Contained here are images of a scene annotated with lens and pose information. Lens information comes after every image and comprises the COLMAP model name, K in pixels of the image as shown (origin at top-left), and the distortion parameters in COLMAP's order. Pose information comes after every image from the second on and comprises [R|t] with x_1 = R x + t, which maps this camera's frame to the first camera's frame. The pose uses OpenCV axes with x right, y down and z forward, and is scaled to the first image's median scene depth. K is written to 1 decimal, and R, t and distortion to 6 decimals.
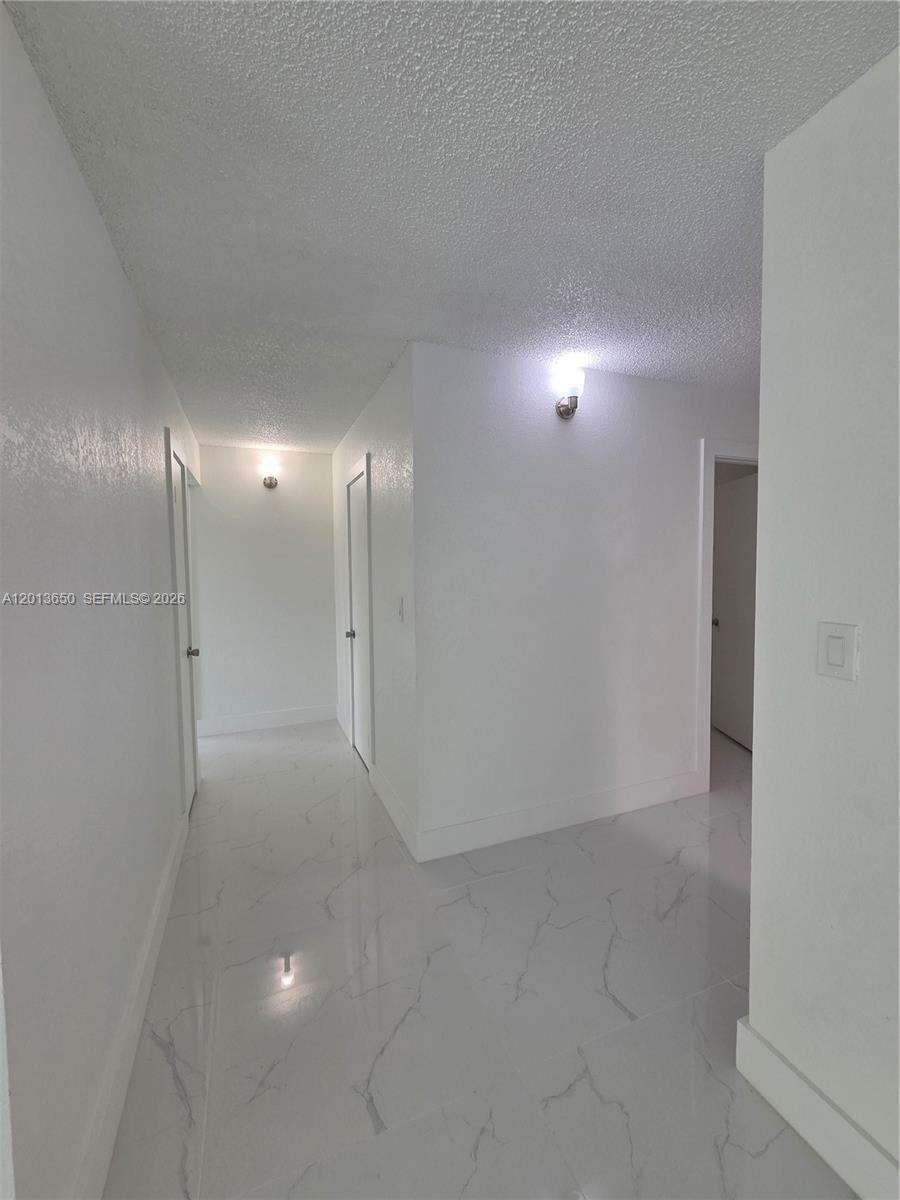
lens RADIAL K [[493.6, 0, 448.3], [0, 493.6, 594.3], [0, 0, 1]] dist [0.005799, -0.001925]
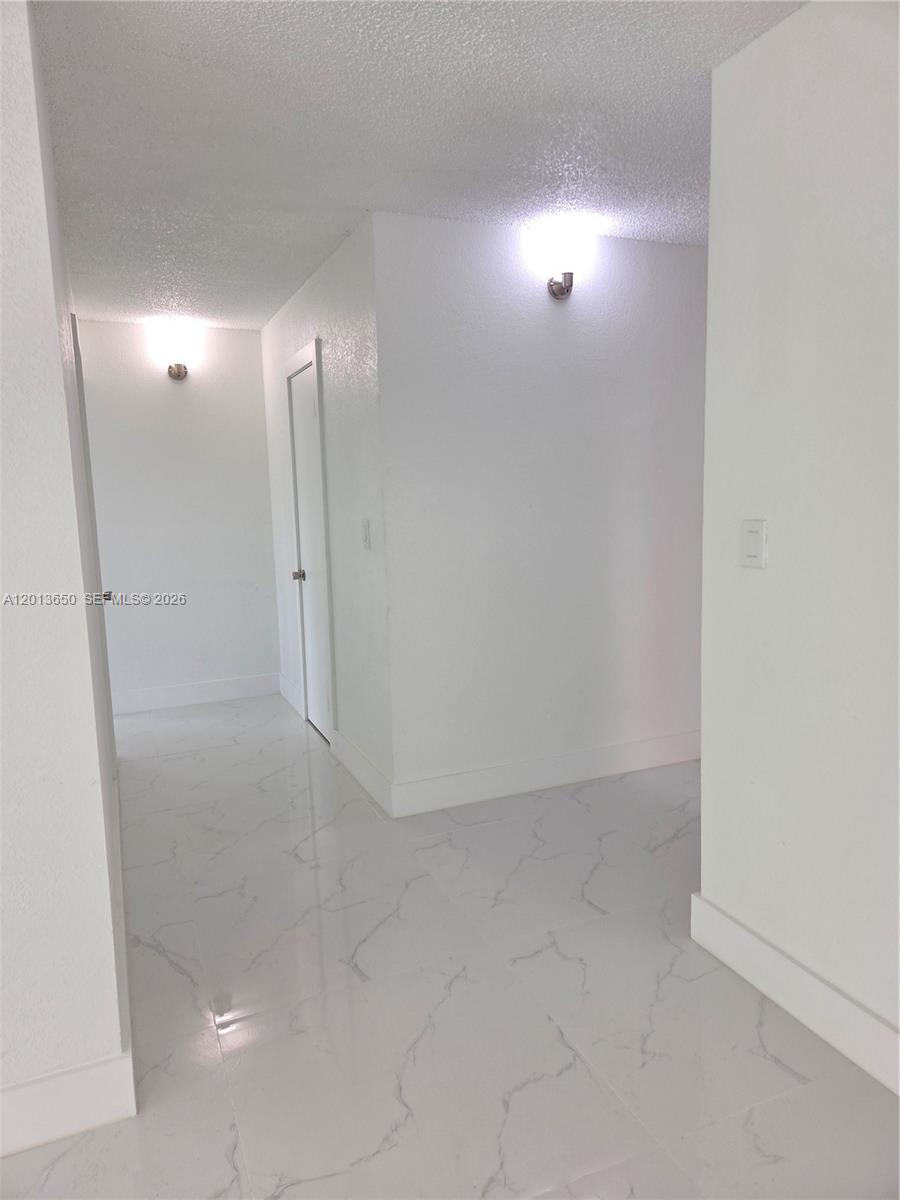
lens RADIAL K [[804.6, 0, 452.8], [0, 804.6, 604.5], [0, 0, 1]] dist [0.028222, -0.006085]
pose [[0.999534, -0.018565, 0.024228, 0.016224], [0.016504, 0.996441, 0.082664, 0.040159], [-0.025676, -0.082225, 0.996283, -0.396114]]
